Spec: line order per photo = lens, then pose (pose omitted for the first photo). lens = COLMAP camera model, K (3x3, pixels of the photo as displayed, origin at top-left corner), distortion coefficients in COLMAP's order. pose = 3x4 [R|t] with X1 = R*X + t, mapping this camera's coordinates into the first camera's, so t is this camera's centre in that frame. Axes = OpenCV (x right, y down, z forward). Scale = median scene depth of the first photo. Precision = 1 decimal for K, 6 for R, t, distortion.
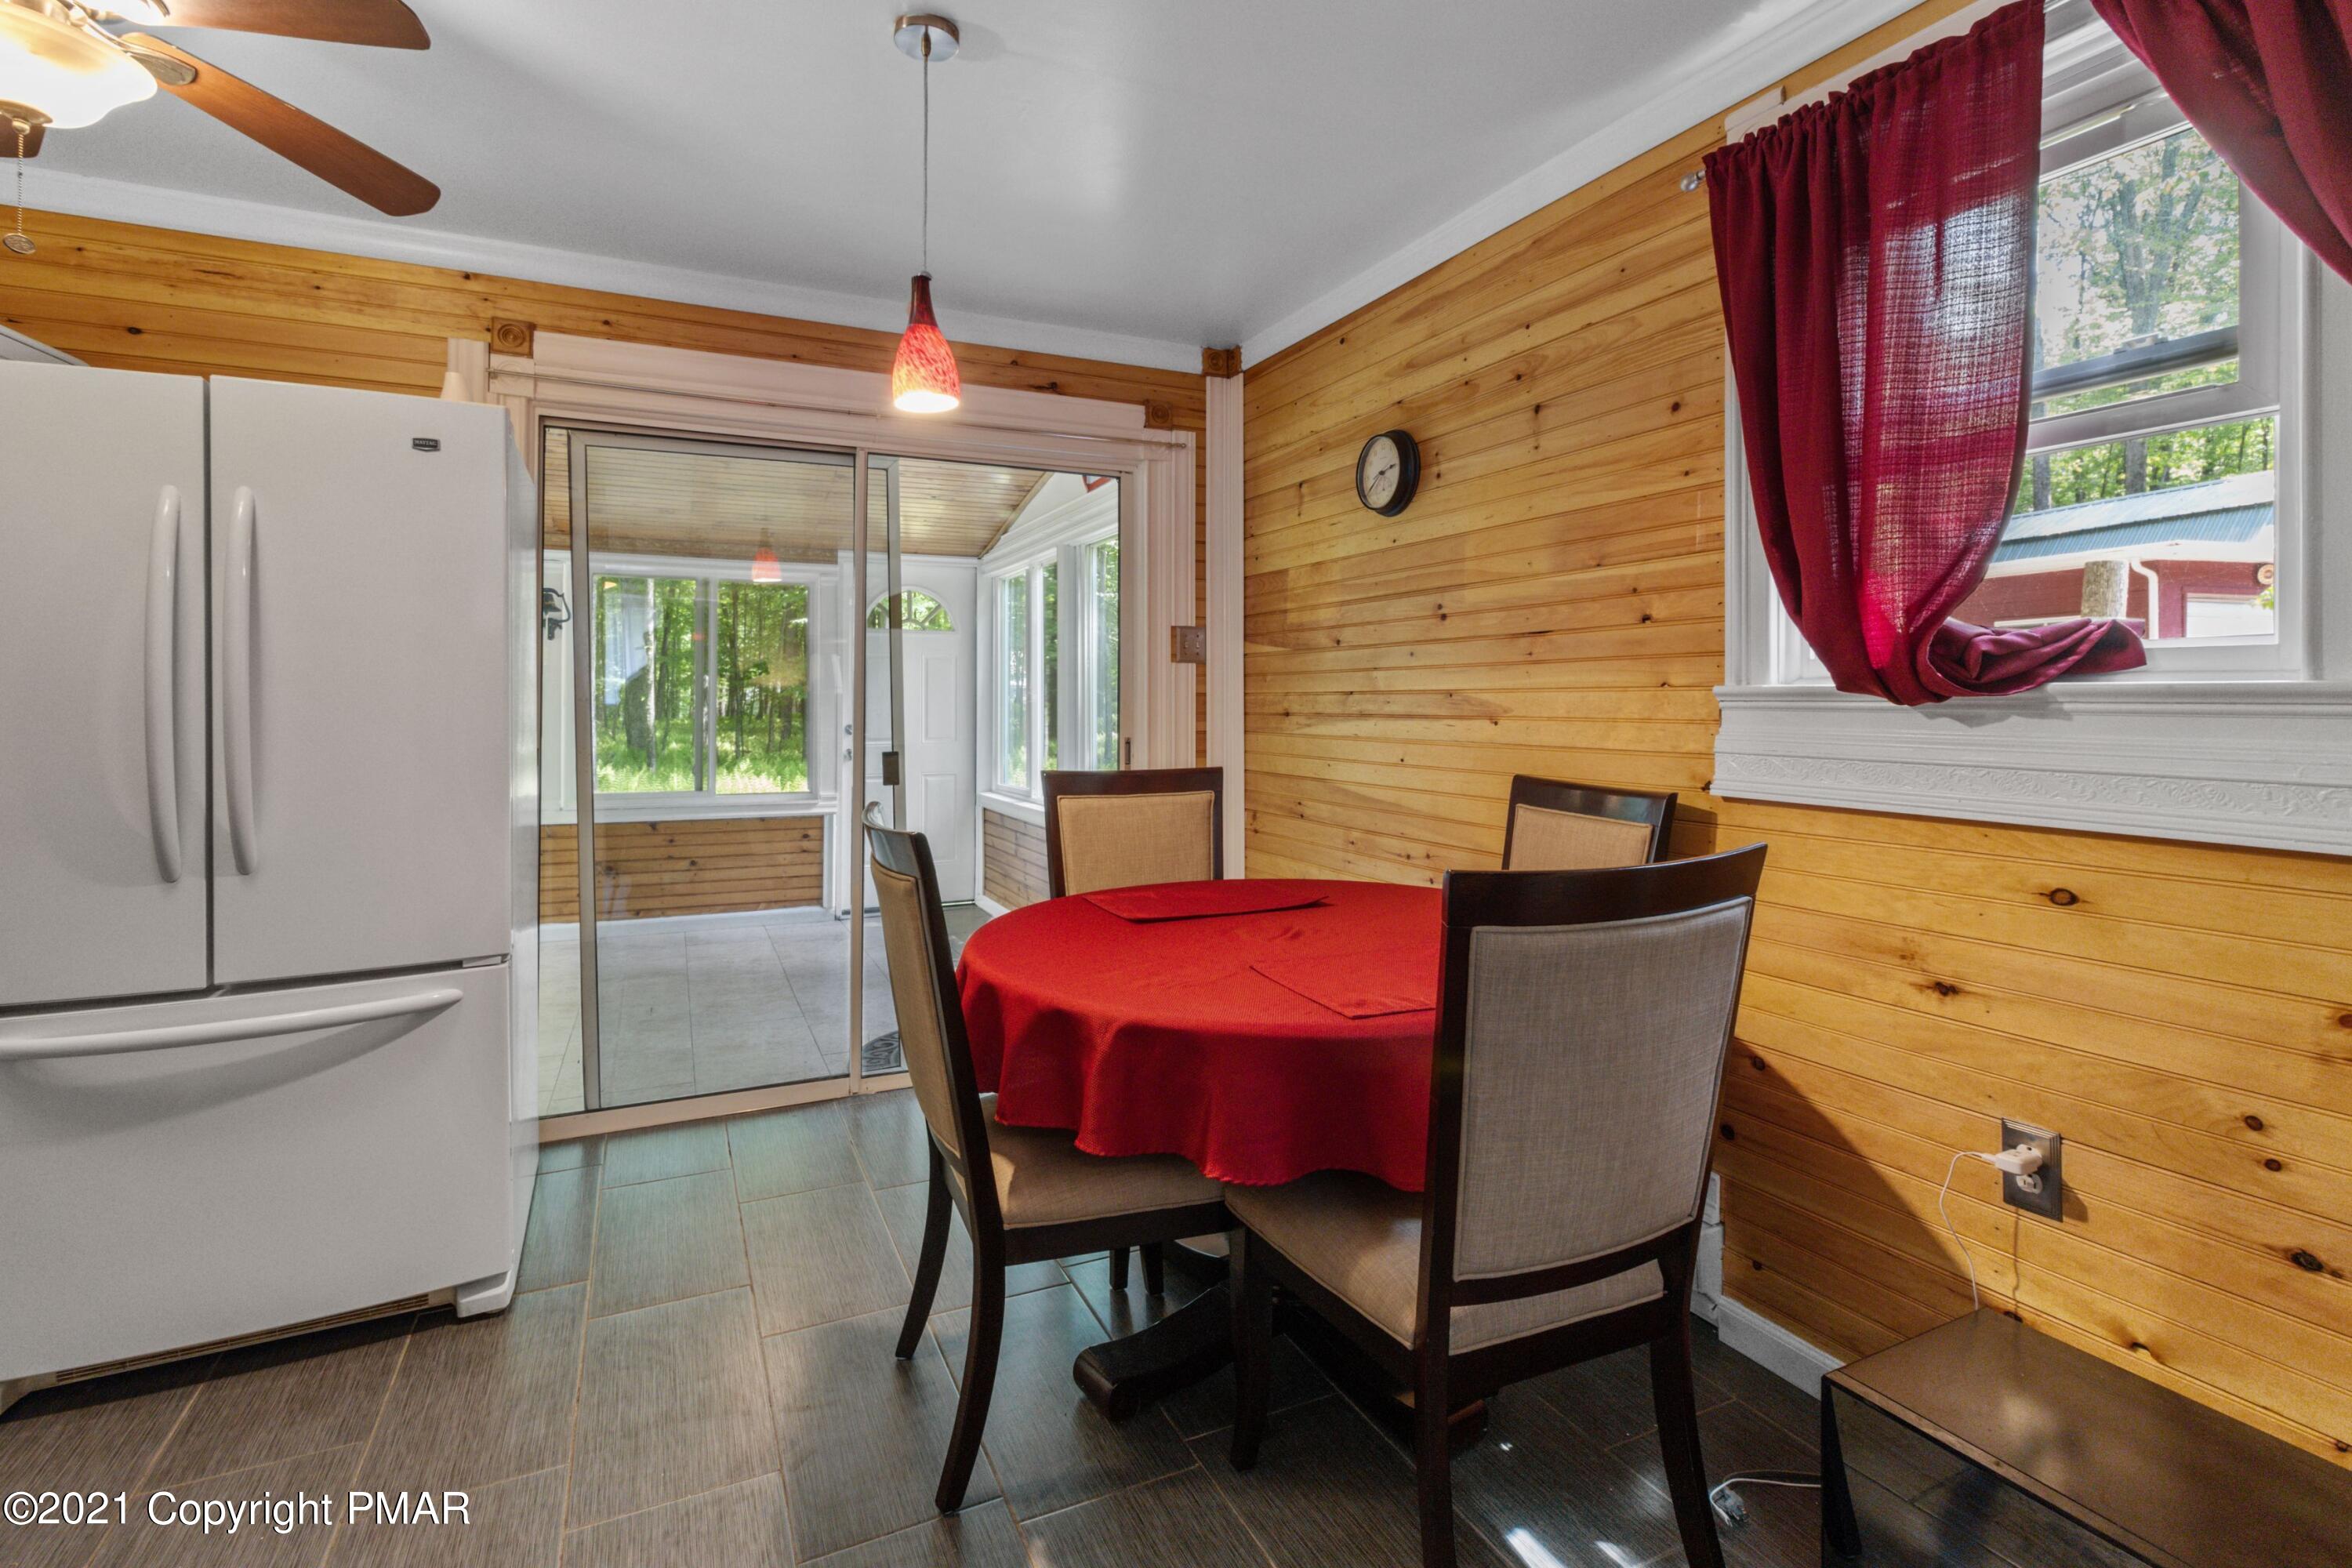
lens RADIAL K [[1117.8, 0, 1164.0], [0, 1117.8, 701.3], [0, 0, 1]] dist [0.003086, -0.000318]
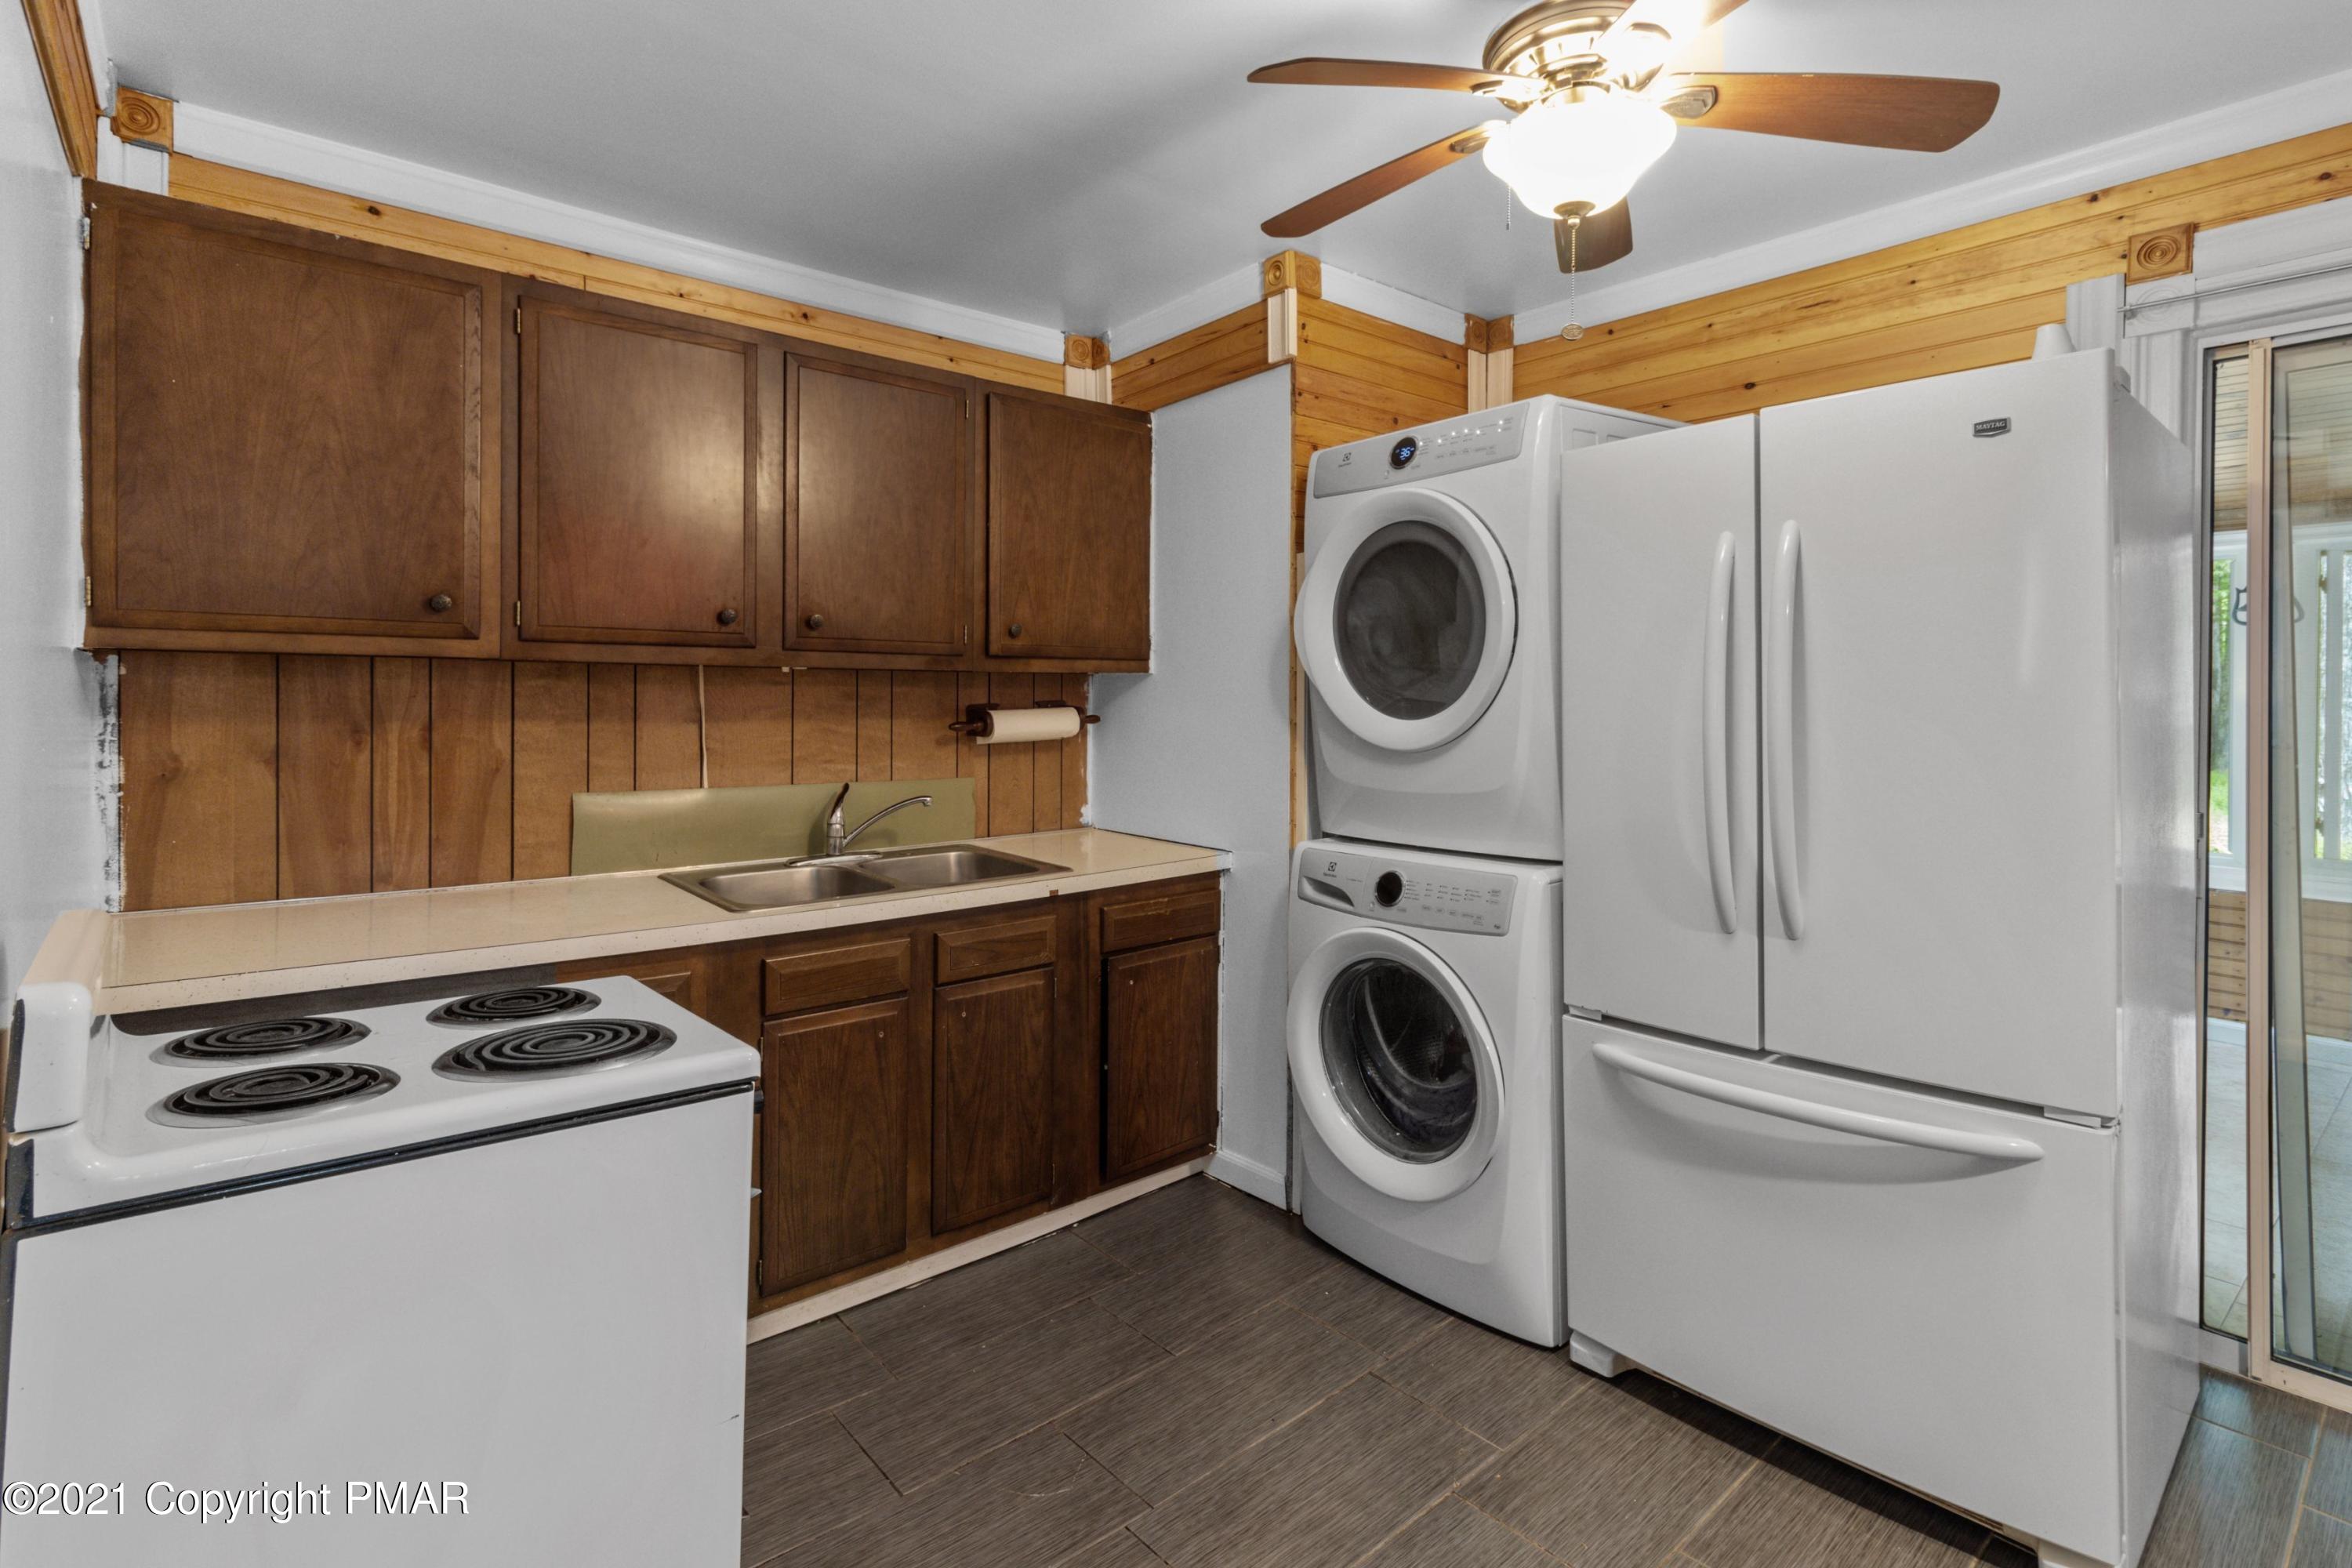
lens RADIAL K [[1117.8, 0, 1163.9], [0, 1117.8, 700.2], [0, 0, 1]] dist [0.003086, -0.000318]
pose [[0.266424, -0.002576, -0.963852, -0.054855], [-0.005455, 0.999976, -0.004180, -0.029190], [0.963840, 0.006371, 0.266404, 0.204984]]
